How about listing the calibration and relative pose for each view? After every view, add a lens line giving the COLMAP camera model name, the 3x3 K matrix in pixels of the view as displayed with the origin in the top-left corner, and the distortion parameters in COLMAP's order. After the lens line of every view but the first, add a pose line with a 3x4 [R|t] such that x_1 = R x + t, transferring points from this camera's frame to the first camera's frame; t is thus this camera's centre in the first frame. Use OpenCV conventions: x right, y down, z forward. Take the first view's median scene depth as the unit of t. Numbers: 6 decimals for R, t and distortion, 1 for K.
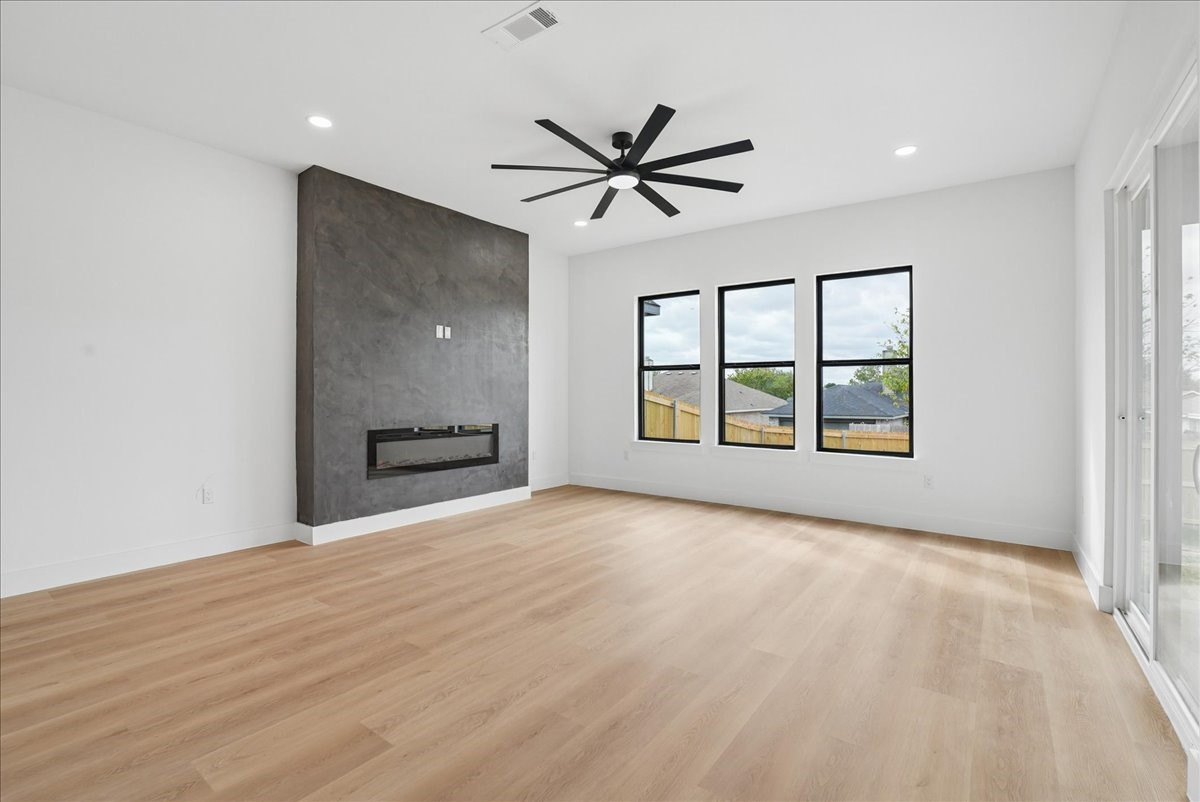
lens RADIAL K [[543.2, 0, 599.5], [0, 543.2, 397.0], [0, 0, 1]] dist [-0.041503, 0.023388]
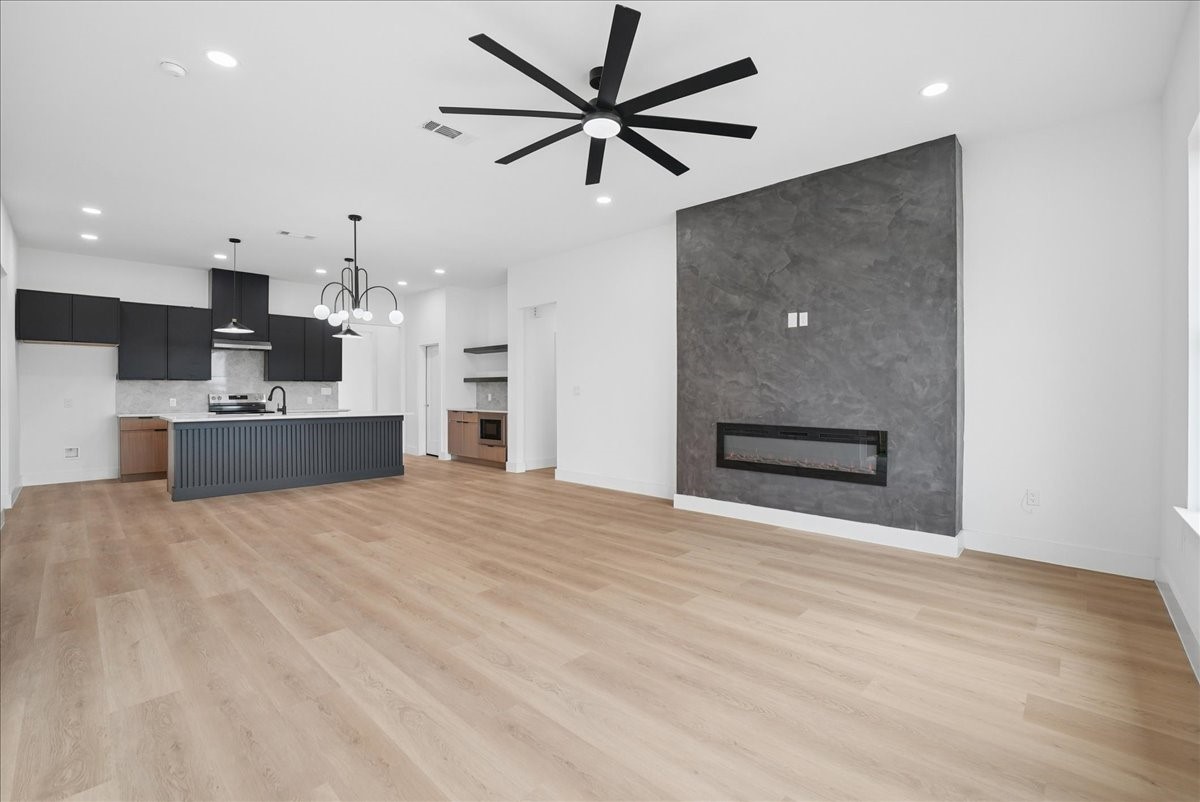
lens RADIAL K [[525.8, 0, 602.4], [0, 525.8, 399.0], [0, 0, 1]] dist [-0.034057, 0.000470]
pose [[-0.115592, 0.011143, -0.993234, 0.662432], [-0.007499, 0.999899, 0.012090, 0.001373], [0.993268, 0.008845, -0.115497, 0.876317]]
